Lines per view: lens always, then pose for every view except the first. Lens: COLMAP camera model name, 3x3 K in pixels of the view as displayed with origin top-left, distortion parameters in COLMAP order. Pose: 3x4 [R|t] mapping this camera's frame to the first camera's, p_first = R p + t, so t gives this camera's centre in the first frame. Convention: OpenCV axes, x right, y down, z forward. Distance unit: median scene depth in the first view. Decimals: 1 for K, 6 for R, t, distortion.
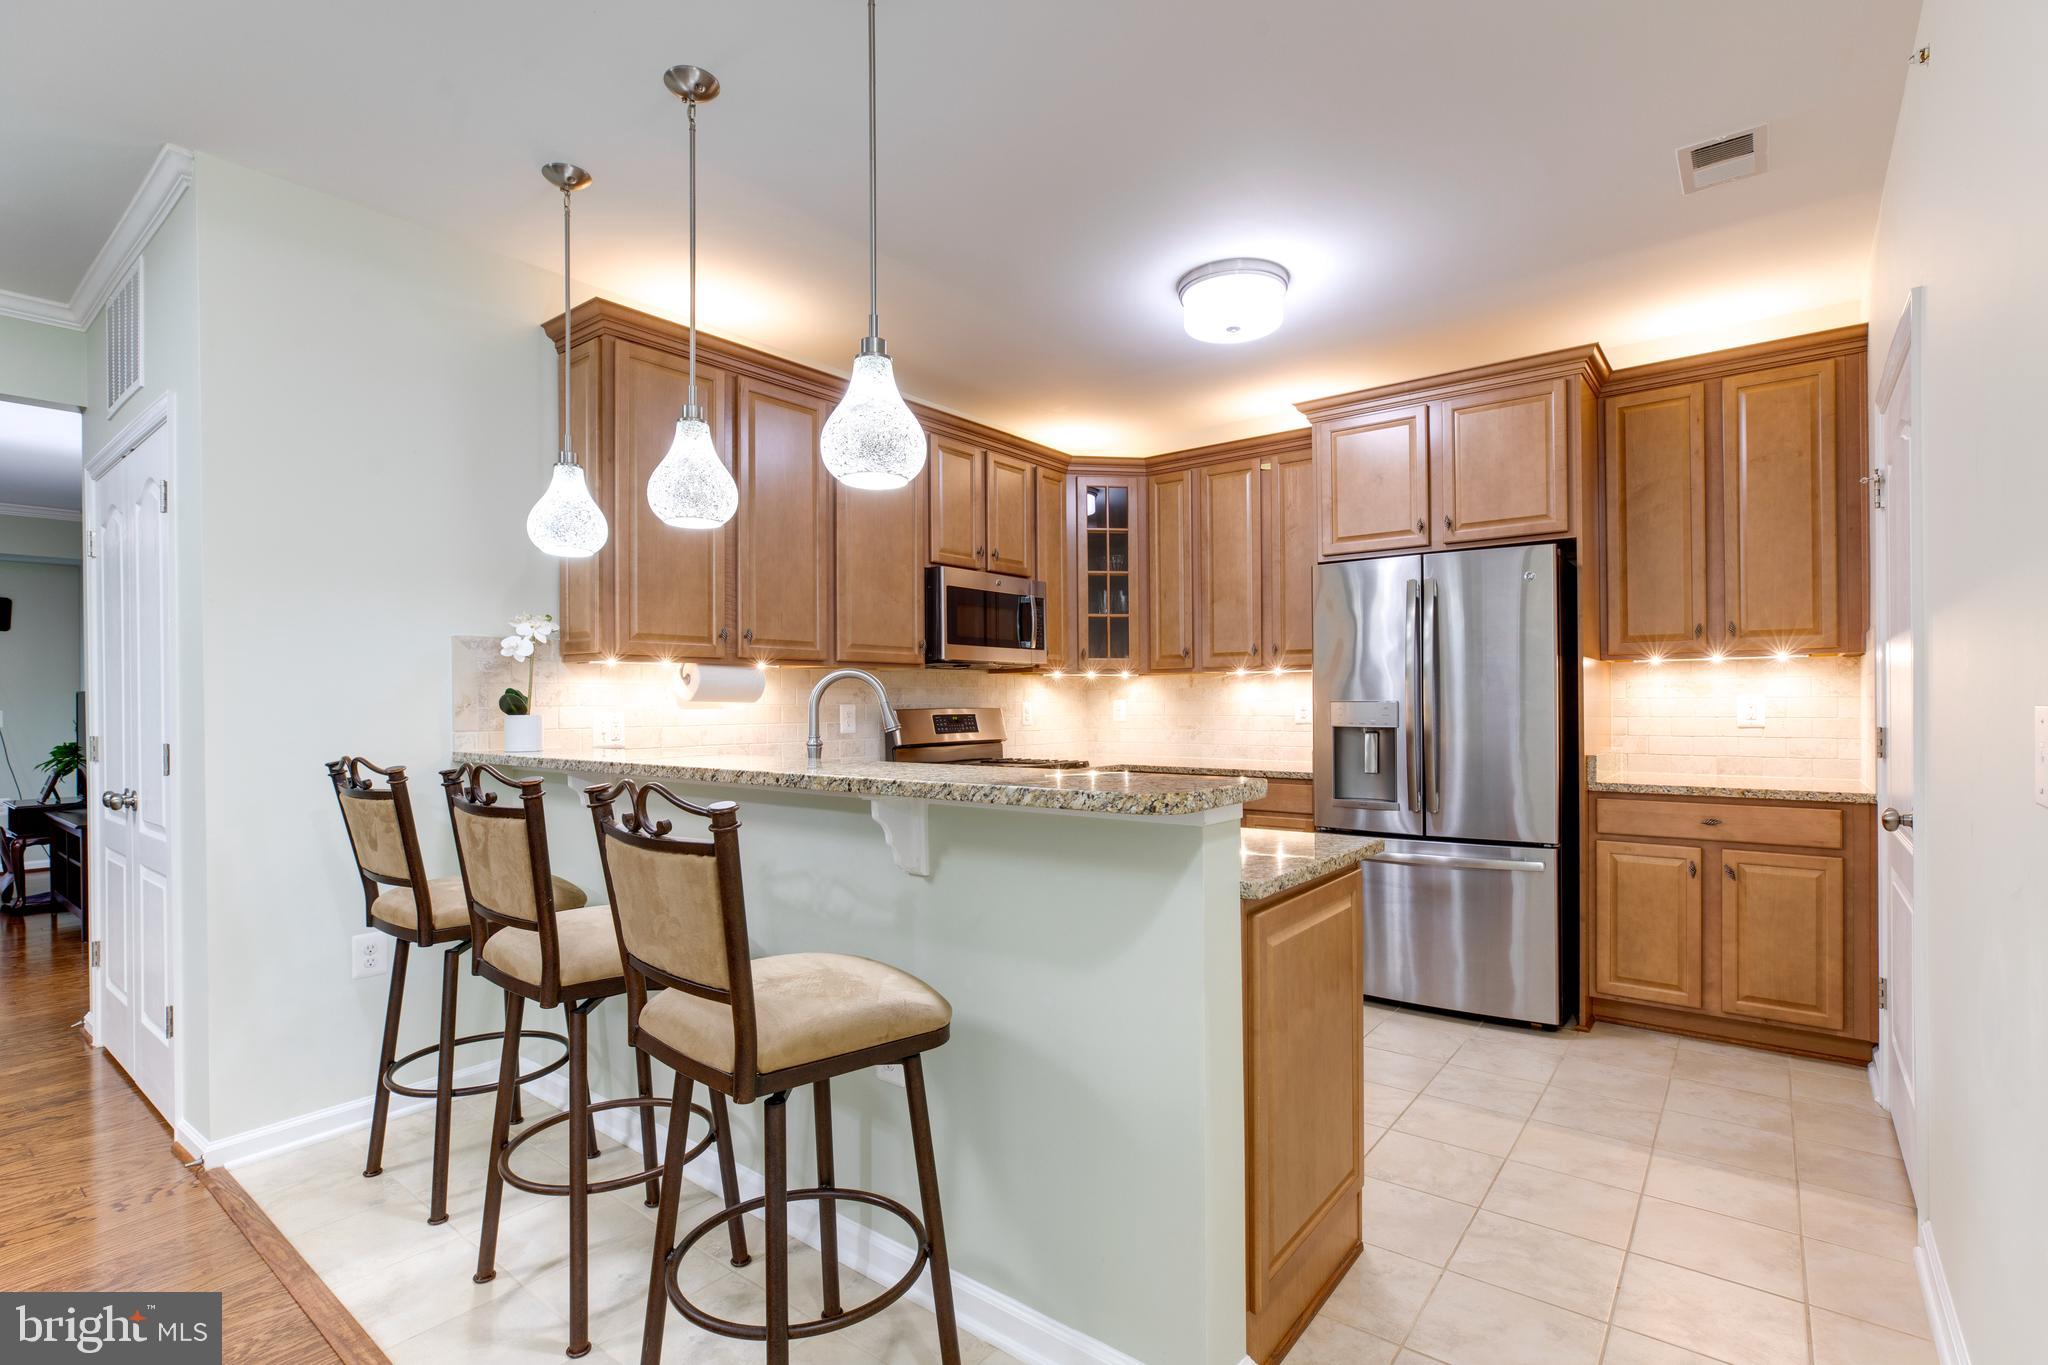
lens RADIAL K [[952.0, 0, 1013.0], [0, 952.0, 703.2], [0, 0, 1]] dist [-0.014869, 0.007846]
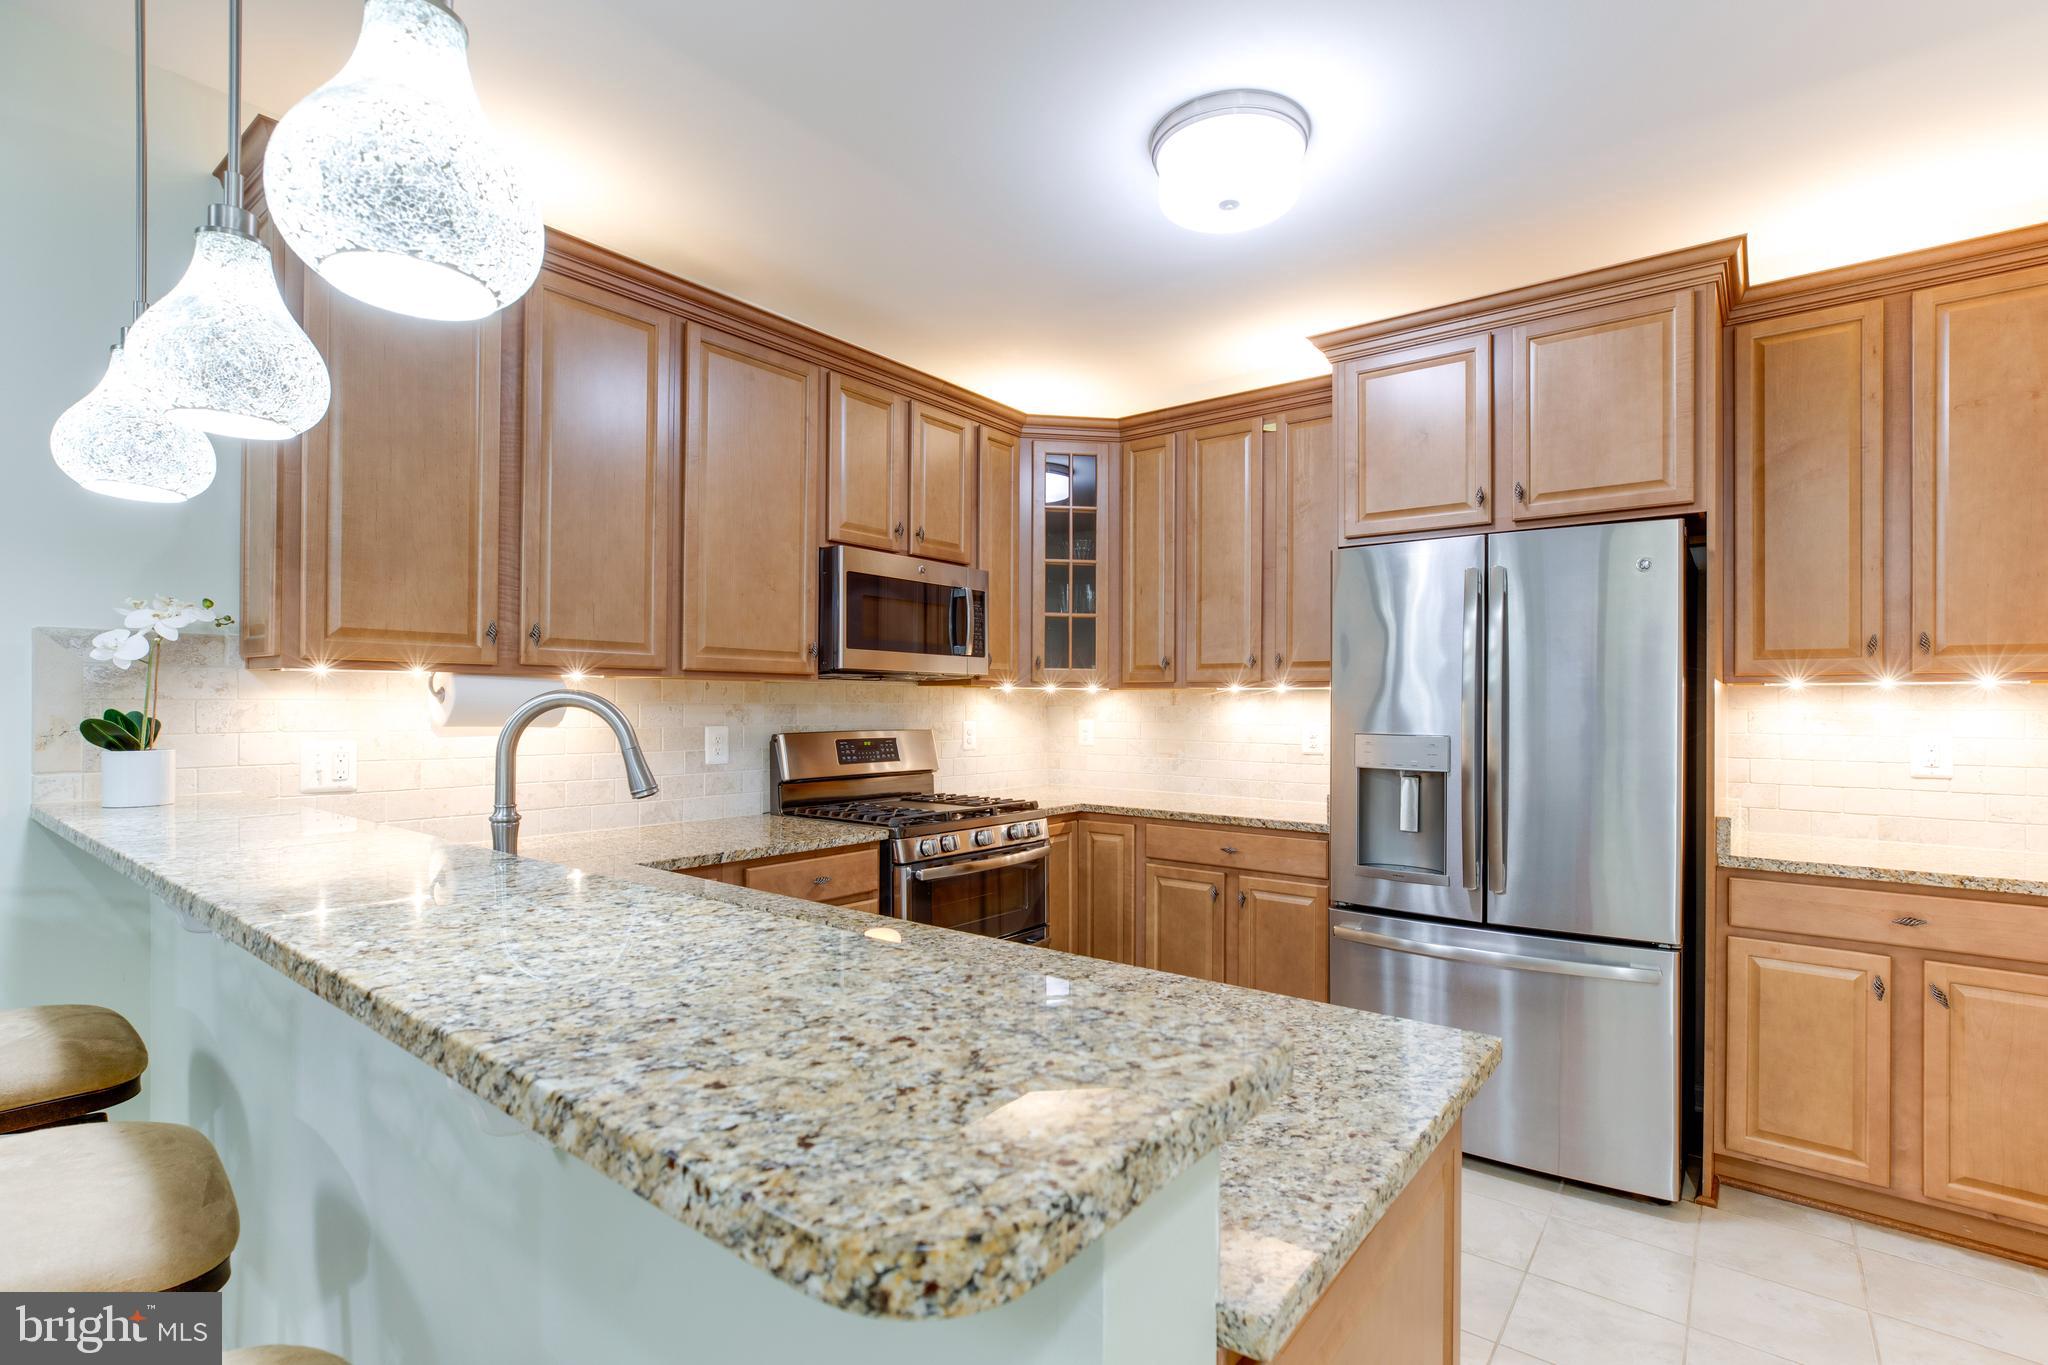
lens RADIAL K [[952.0, 0, 1009.0], [0, 952.0, 703.1], [0, 0, 1]] dist [-0.014869, 0.007846]
pose [[0.999908, 0.013543, 0.000556, 0.068842], [-0.013541, 0.999904, -0.002918, -0.021121], [-0.000596, 0.002910, 0.999996, 0.279324]]
